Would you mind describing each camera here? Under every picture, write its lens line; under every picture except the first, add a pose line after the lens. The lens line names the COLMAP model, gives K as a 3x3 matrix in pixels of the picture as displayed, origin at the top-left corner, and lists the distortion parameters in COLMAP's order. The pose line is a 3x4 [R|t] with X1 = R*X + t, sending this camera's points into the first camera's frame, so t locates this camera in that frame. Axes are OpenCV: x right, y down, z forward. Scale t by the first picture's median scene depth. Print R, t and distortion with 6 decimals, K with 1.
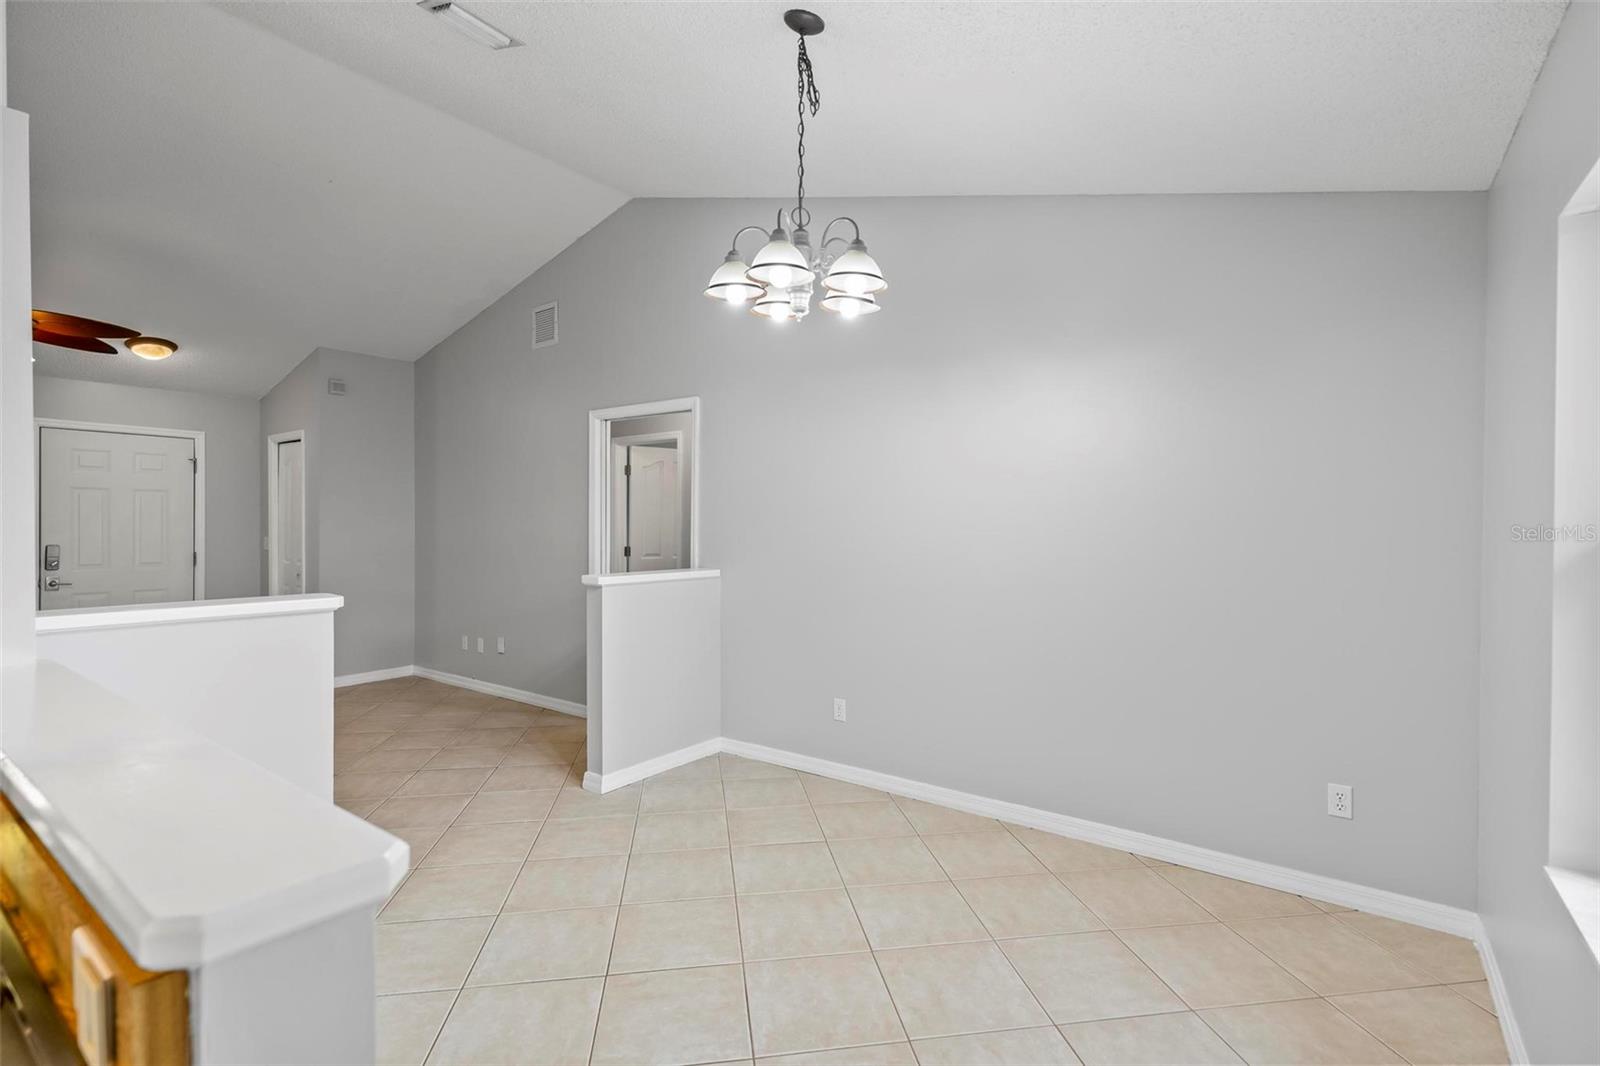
lens RADIAL K [[734.9, 0, 801.4], [0, 734.9, 529.8], [0, 0, 1]] dist [0.003226, -0.000834]
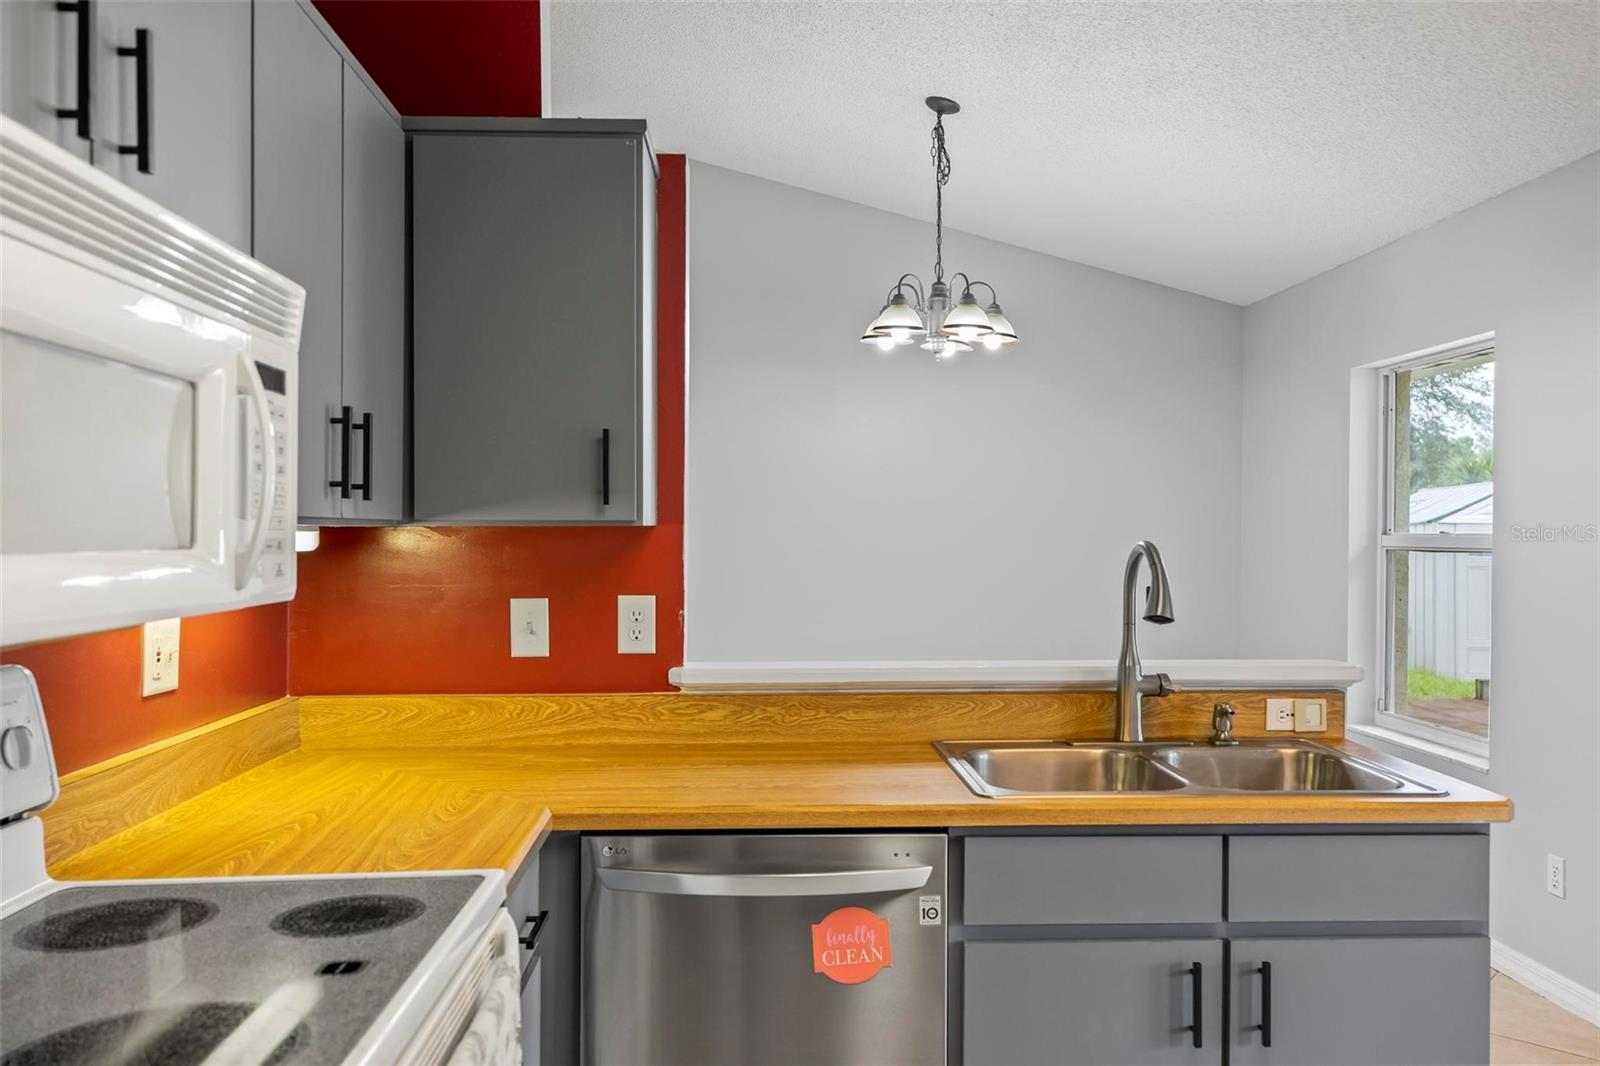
lens RADIAL K [[1228.3, 0, 782.5], [0, 1228.3, 546.7], [0, 0, 1]] dist [0.002146, -0.002933]
pose [[0.784824, -0.008032, 0.619667, -0.813938], [0.006995, 0.999967, 0.004102, -0.001127], [-0.619680, 0.001115, 0.784854, -0.210241]]
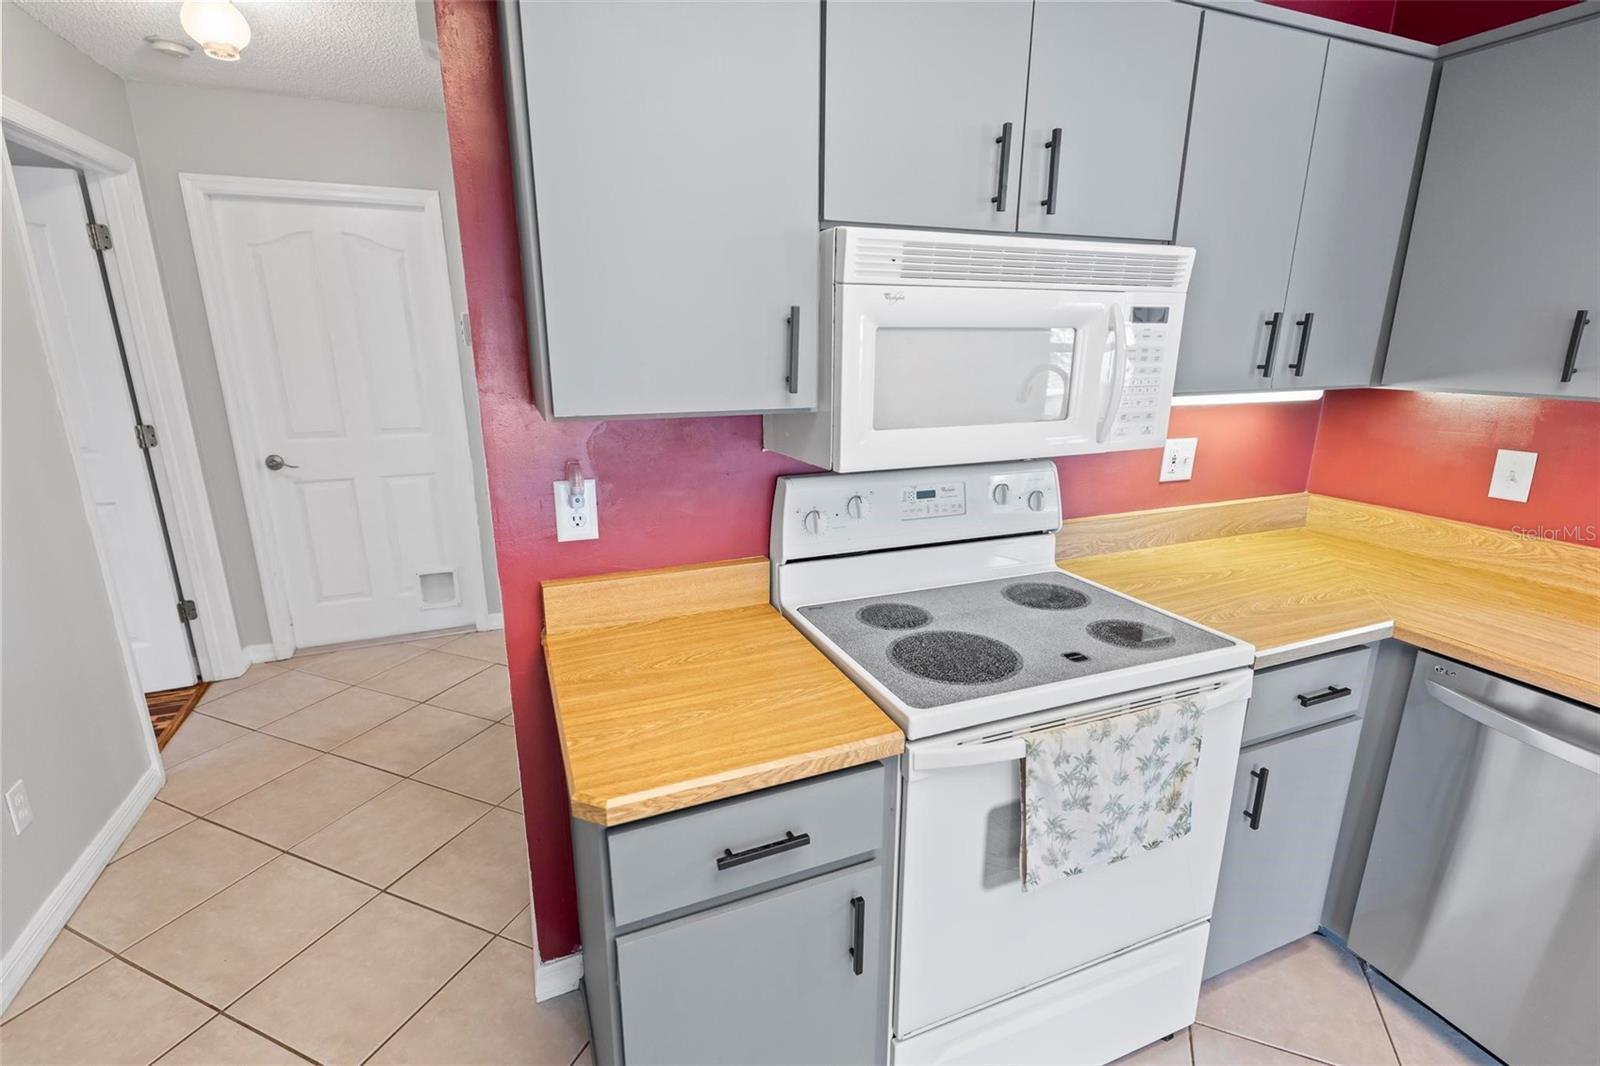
lens RADIAL K [[734.9, 0, 812.0], [0, 734.9, 529.6], [0, 0, 1]] dist [0.003226, -0.000834]
pose [[0.854262, 0.132787, -0.502598, -0.645036], [-0.003499, 0.968273, 0.249871, -0.040305], [0.519832, -0.211697, 0.827623, -0.239079]]
